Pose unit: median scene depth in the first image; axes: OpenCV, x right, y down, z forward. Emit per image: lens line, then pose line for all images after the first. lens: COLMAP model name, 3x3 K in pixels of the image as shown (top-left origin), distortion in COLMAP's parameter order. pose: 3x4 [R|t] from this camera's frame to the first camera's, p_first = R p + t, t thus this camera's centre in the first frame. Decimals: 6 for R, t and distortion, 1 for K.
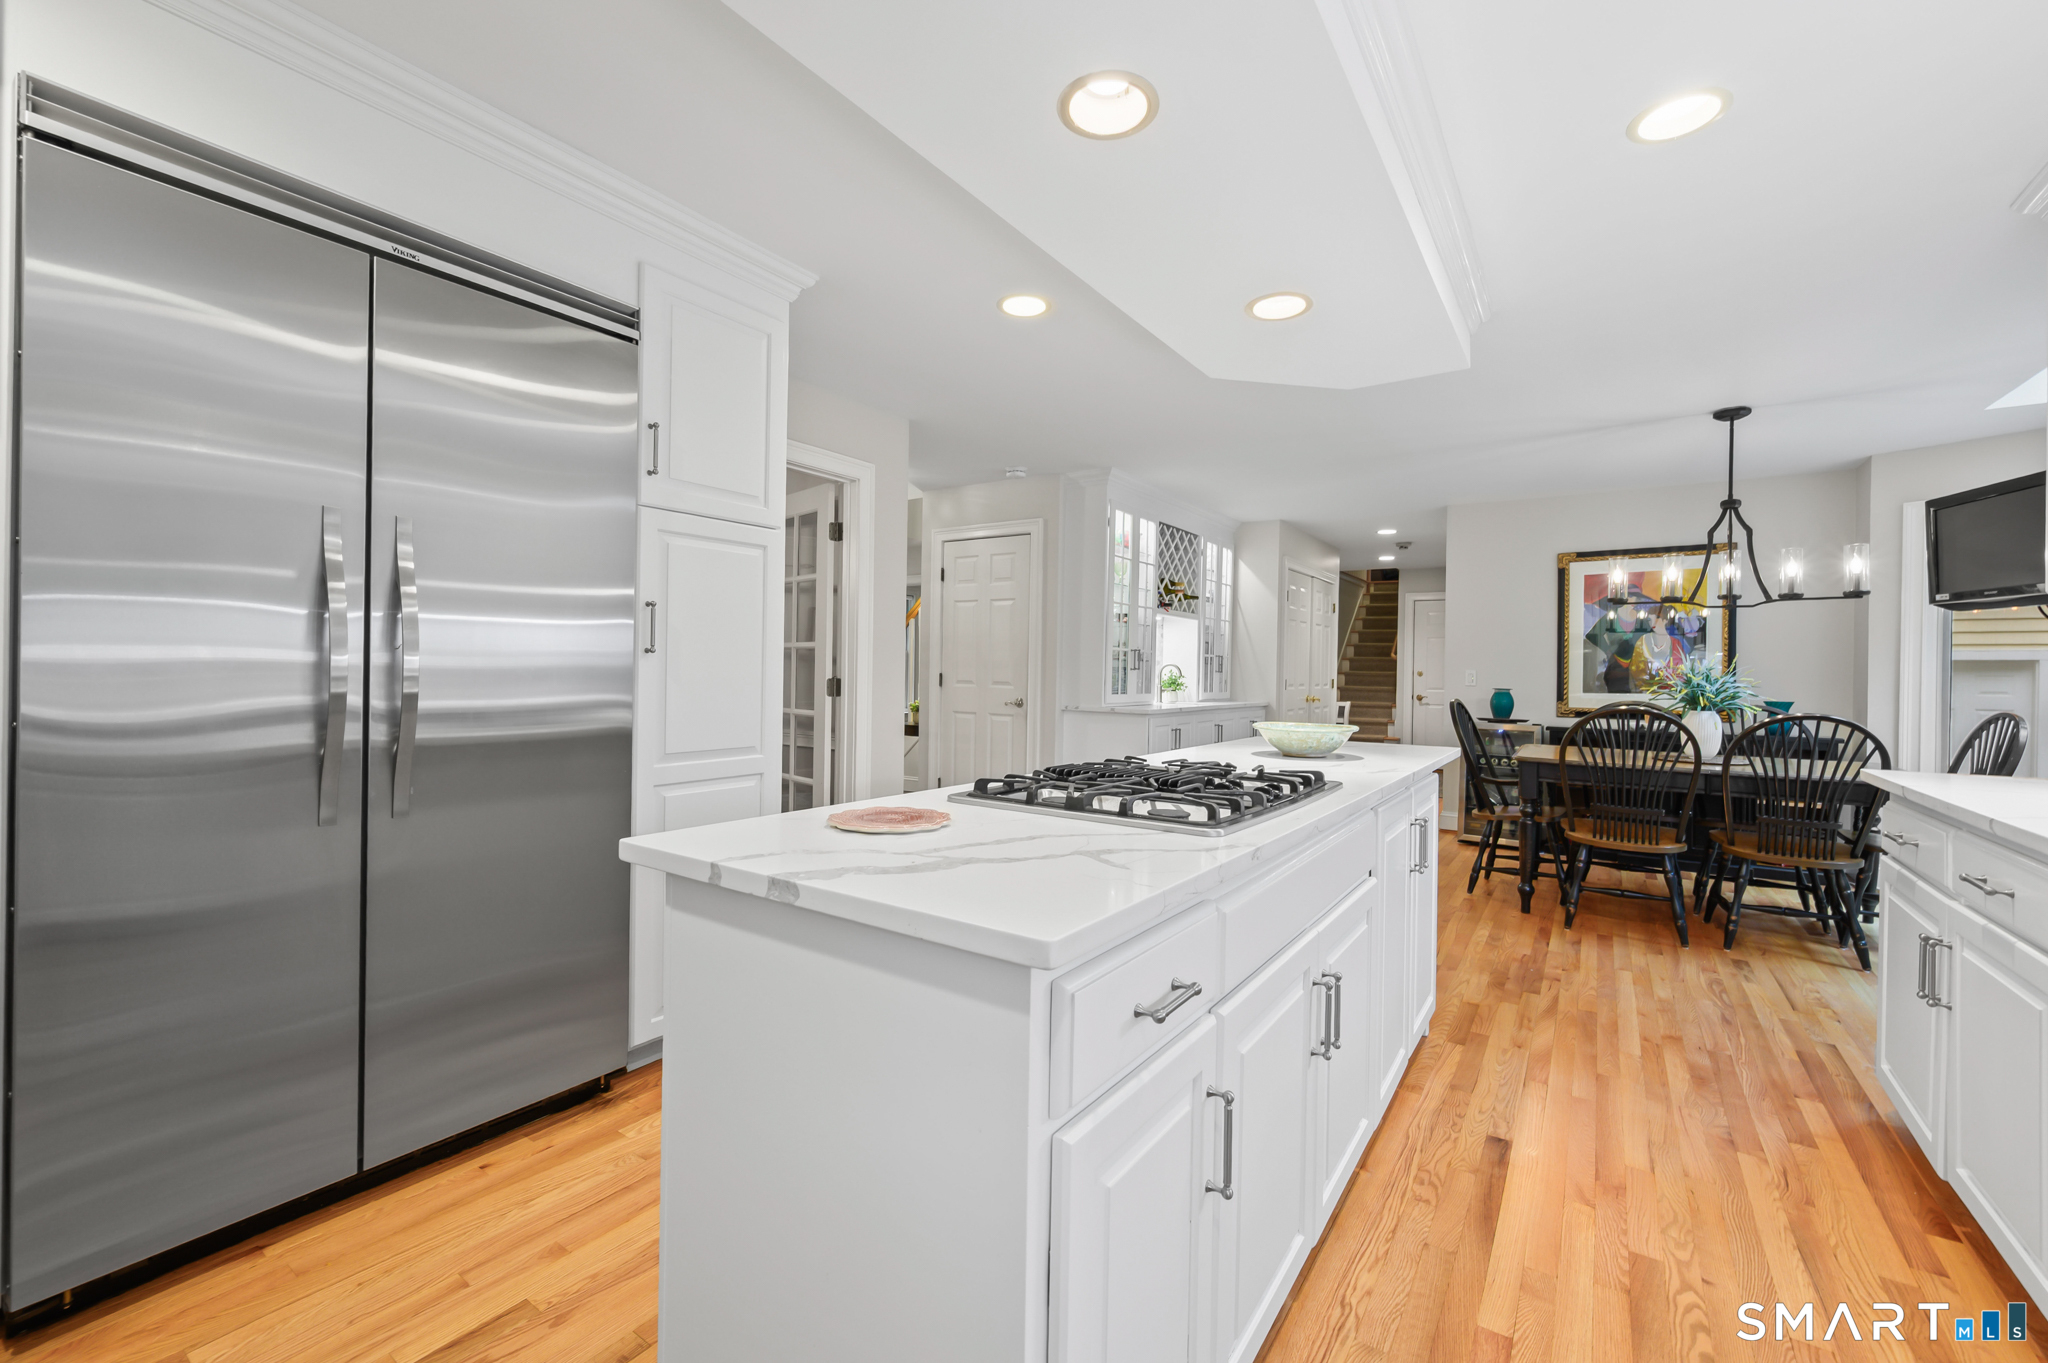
lens RADIAL K [[829.9, 0, 1024.5], [0, 829.9, 668.7], [0, 0, 1]] dist [0.001760, 0.001253]
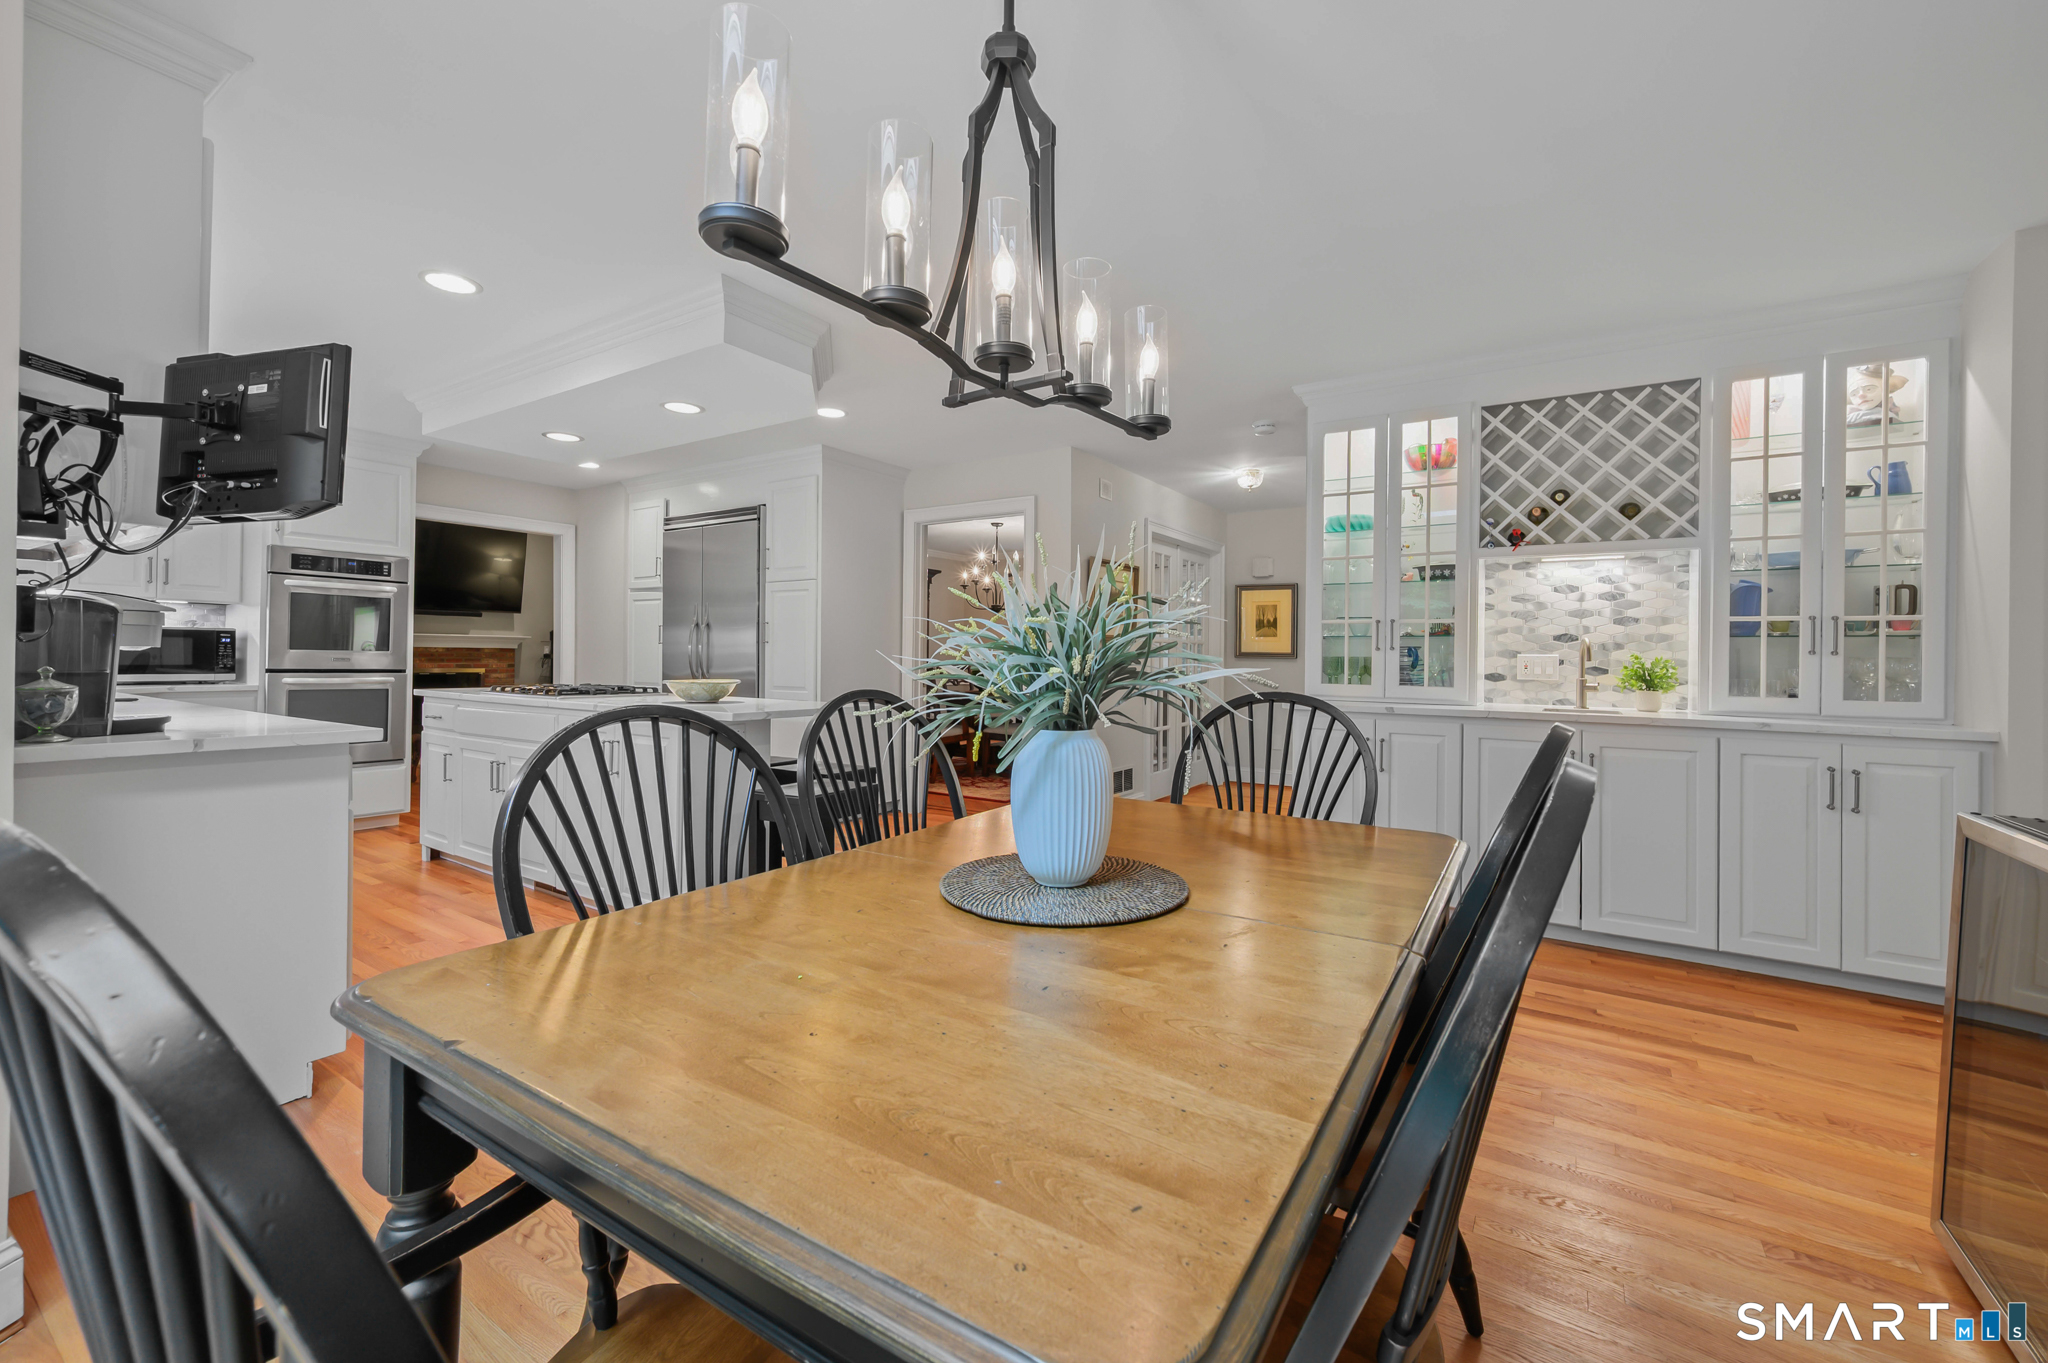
lens RADIAL K [[829.9, 0, 1025.0], [0, 829.9, 652.0], [0, 0, 1]] dist [0.001760, 0.001253]
pose [[0.040309, -0.022775, -0.998928, 0.829825], [-0.009408, 0.999687, -0.023172, 0.021465], [0.999143, 0.010332, 0.040082, 0.704984]]
